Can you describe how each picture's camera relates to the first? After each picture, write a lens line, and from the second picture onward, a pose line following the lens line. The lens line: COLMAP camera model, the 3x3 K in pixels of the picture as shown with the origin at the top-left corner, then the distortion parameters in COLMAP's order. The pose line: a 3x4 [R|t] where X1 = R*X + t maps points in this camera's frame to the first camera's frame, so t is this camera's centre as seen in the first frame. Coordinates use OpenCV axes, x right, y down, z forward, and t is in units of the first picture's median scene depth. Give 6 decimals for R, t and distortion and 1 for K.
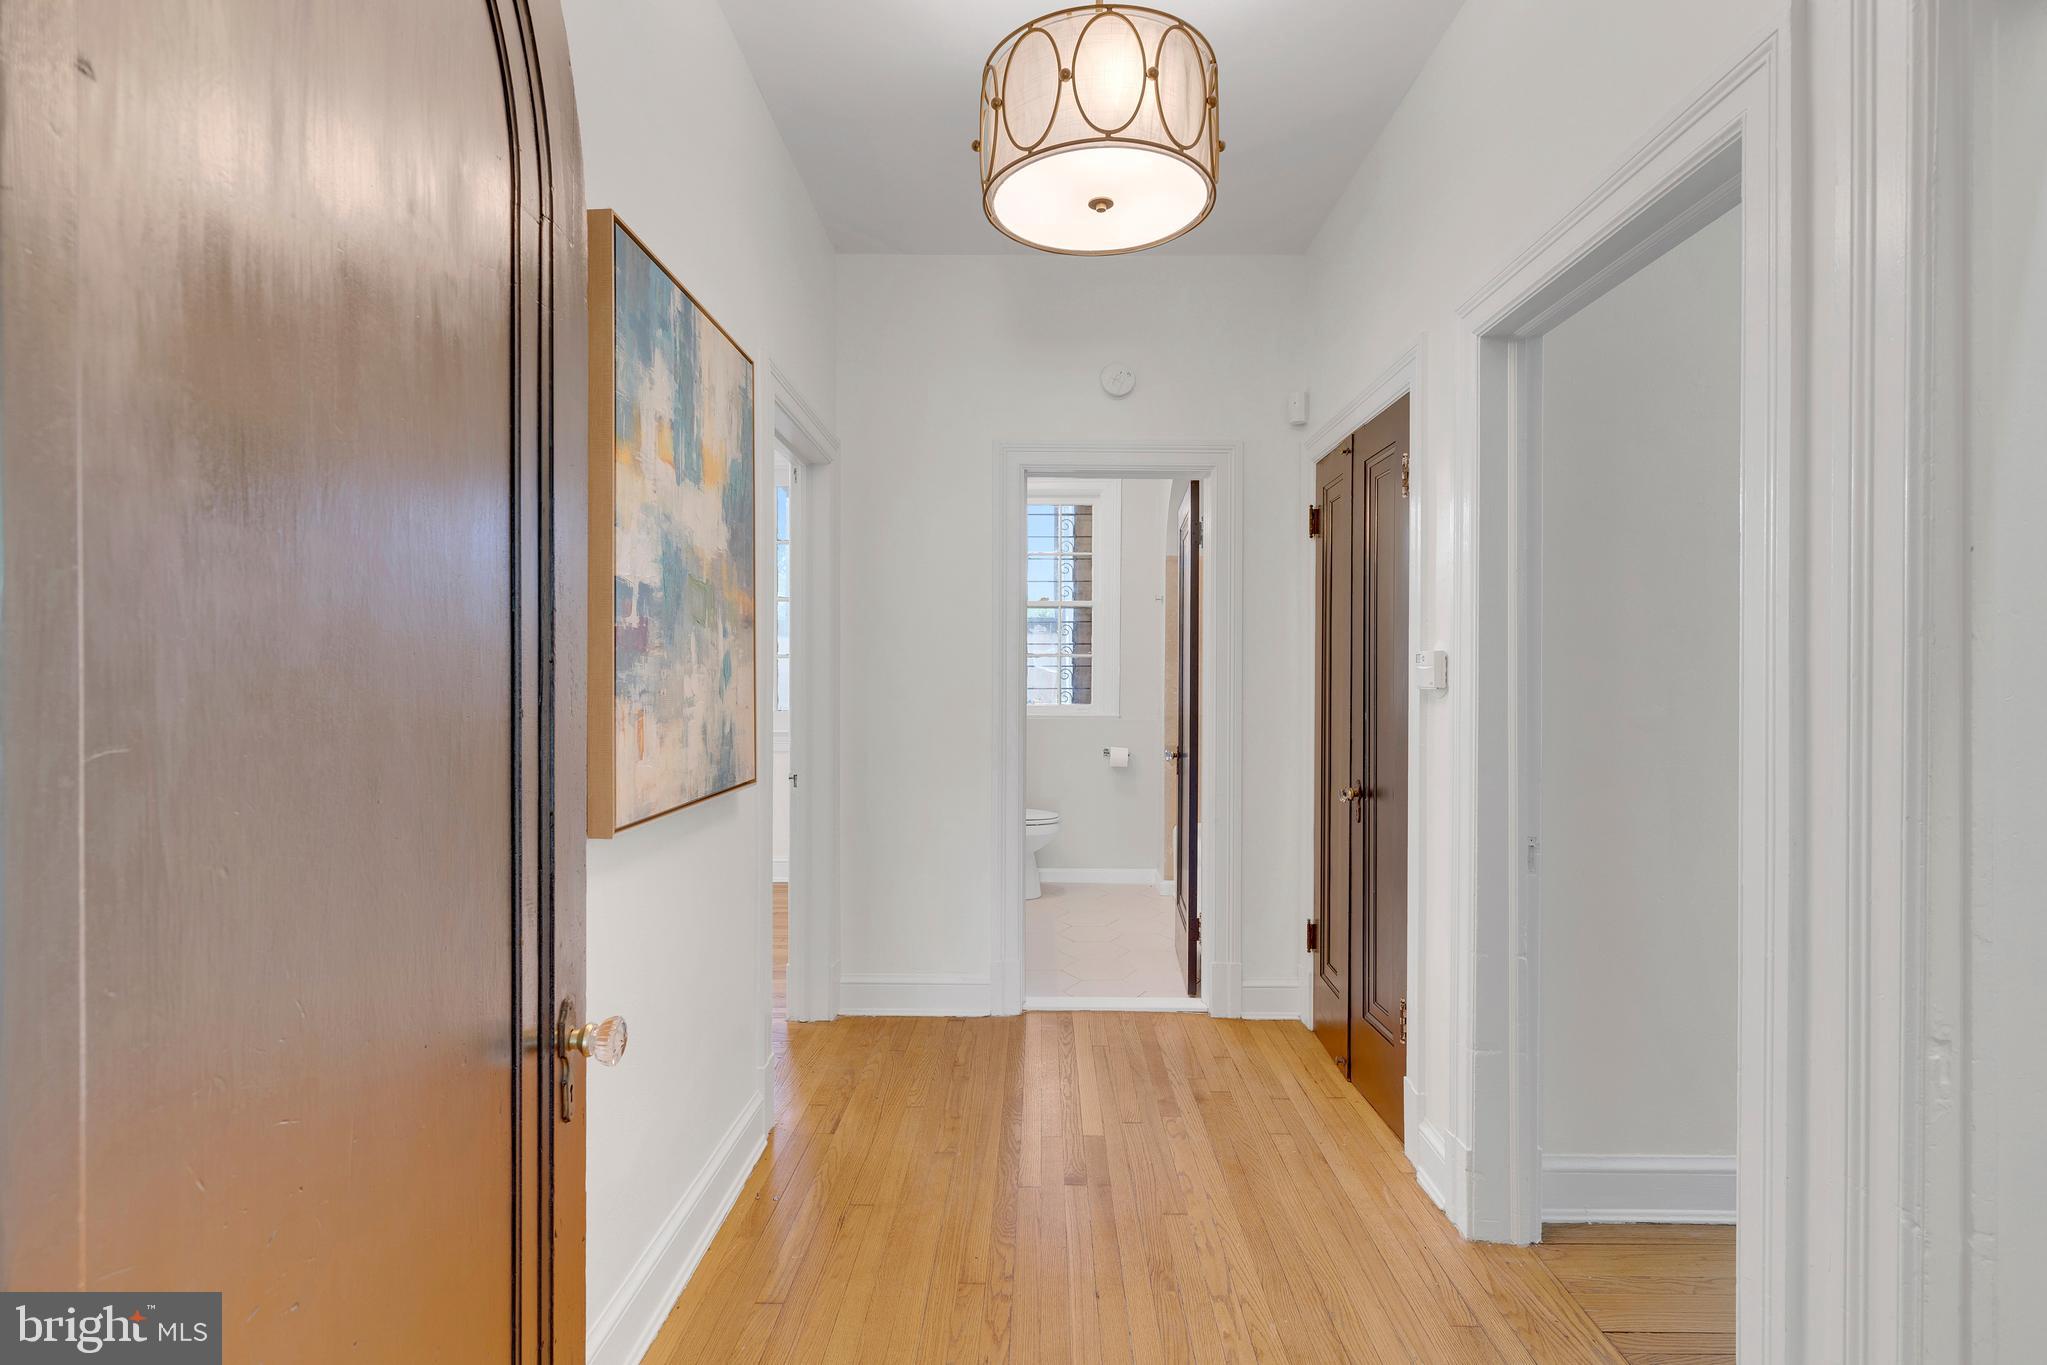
lens RADIAL K [[986.0, 0, 1032.5], [0, 986.0, 675.3], [0, 0, 1]] dist [0.001425, -0.000700]
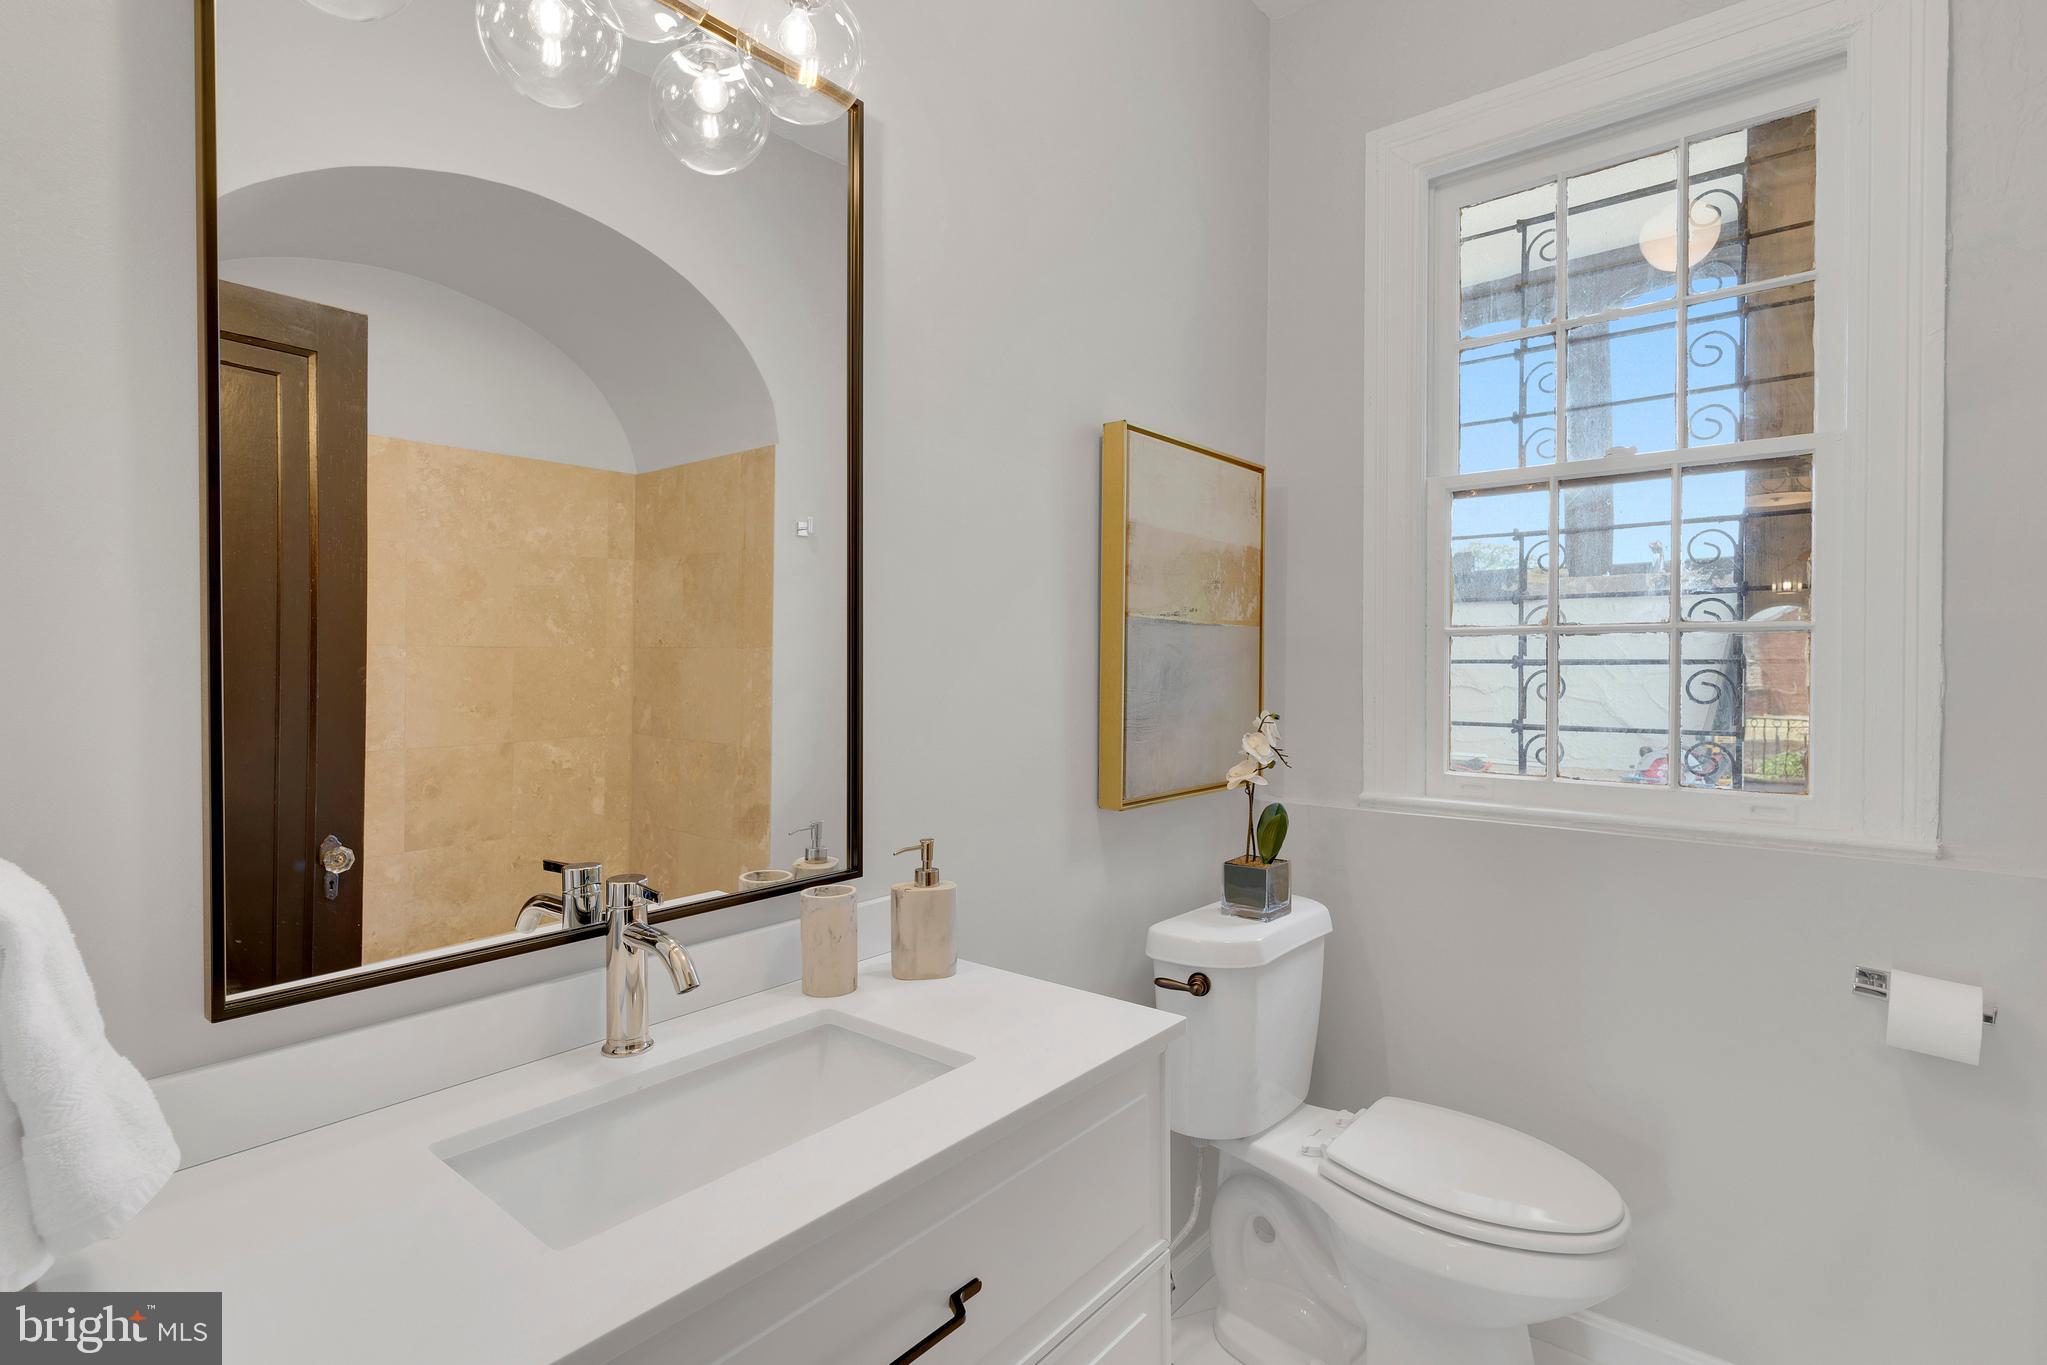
lens RADIAL K [[986.0, 0, 1018.6], [0, 986.0, 668.6], [0, 0, 1]] dist [0.001425, -0.000700]
pose [[0.769134, 0.002882, -0.639081, 0.117919], [-0.001559, 0.999995, 0.002634, -0.013507], [0.639086, -0.001029, 0.769135, 1.117472]]
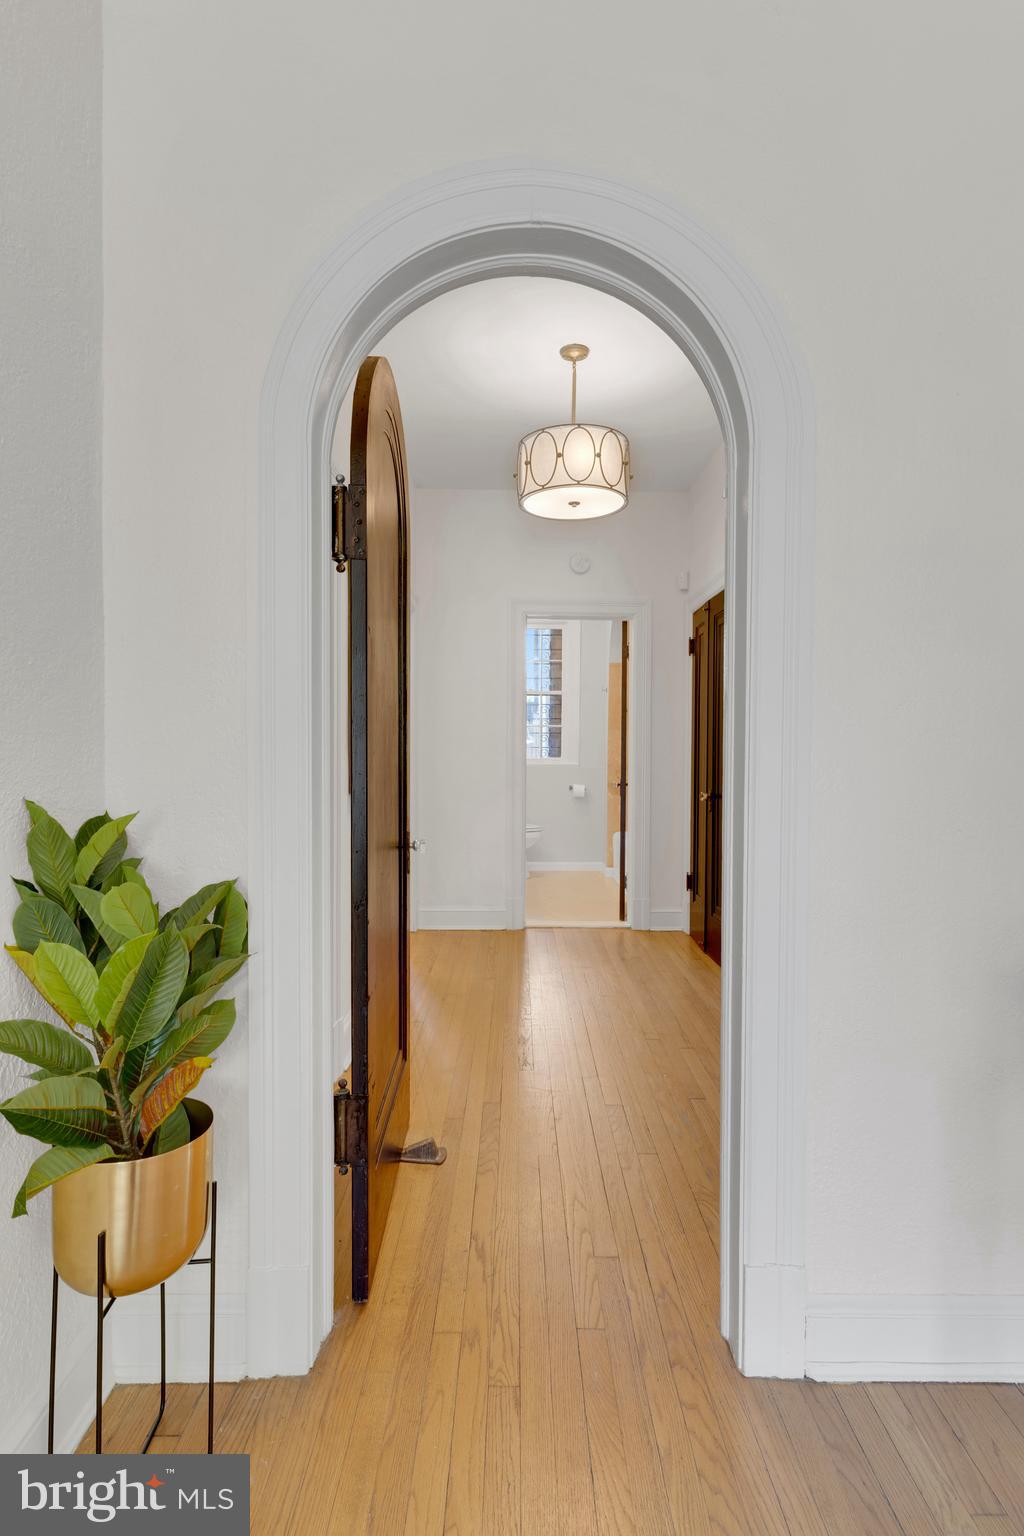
lens RADIAL K [[739.8, 0, 504.1], [0, 739.8, 761.6], [0, 0, 1]] dist [0.001425, -0.000700]
pose [[0.999946, 0.000608, -0.010385, -0.032292], [-0.000389, 0.999778, 0.021081, 0.020077], [0.010396, -0.021076, 0.999724, -0.301298]]
